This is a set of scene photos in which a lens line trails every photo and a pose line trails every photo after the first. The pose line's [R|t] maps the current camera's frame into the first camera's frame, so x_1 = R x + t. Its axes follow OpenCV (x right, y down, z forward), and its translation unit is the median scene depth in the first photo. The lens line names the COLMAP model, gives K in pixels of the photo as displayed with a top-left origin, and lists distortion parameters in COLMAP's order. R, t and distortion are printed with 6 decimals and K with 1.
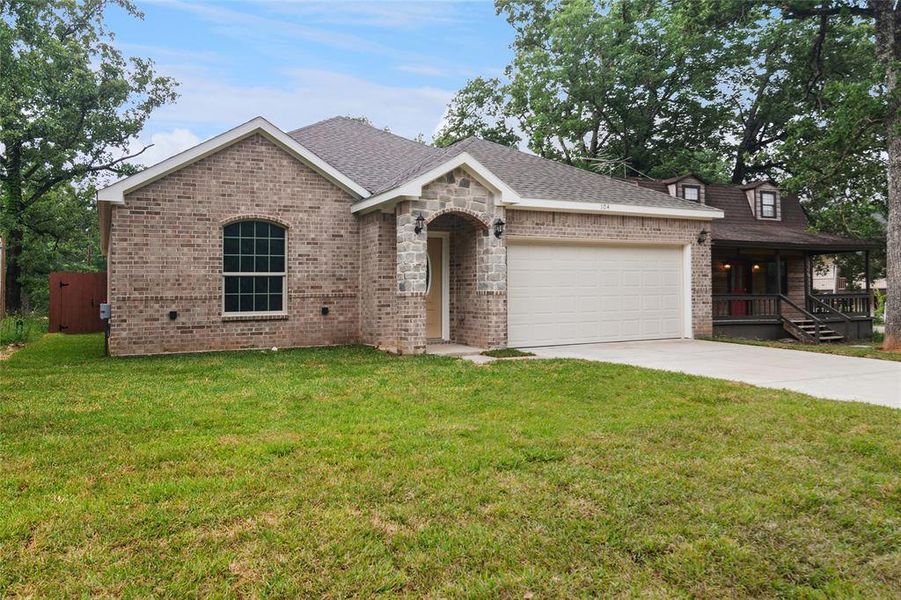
lens RADIAL K [[442.1, 0, 446.2], [0, 442.1, 297.6], [0, 0, 1]] dist [0.006460, 0.001041]
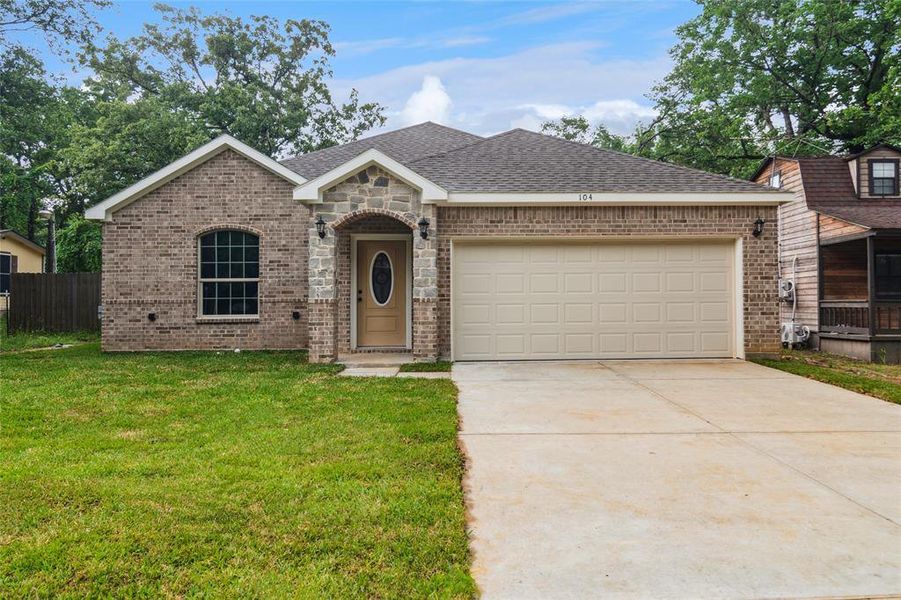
lens RADIAL K [[442.1, 0, 451.6], [0, 442.1, 299.5], [0, 0, 1]] dist [0.006460, 0.001041]
pose [[0.951904, 0.009108, -0.306261, 0.433996], [-0.008794, 0.999958, 0.002405, -0.013926], [0.306271, 0.000404, 0.951944, 0.148515]]
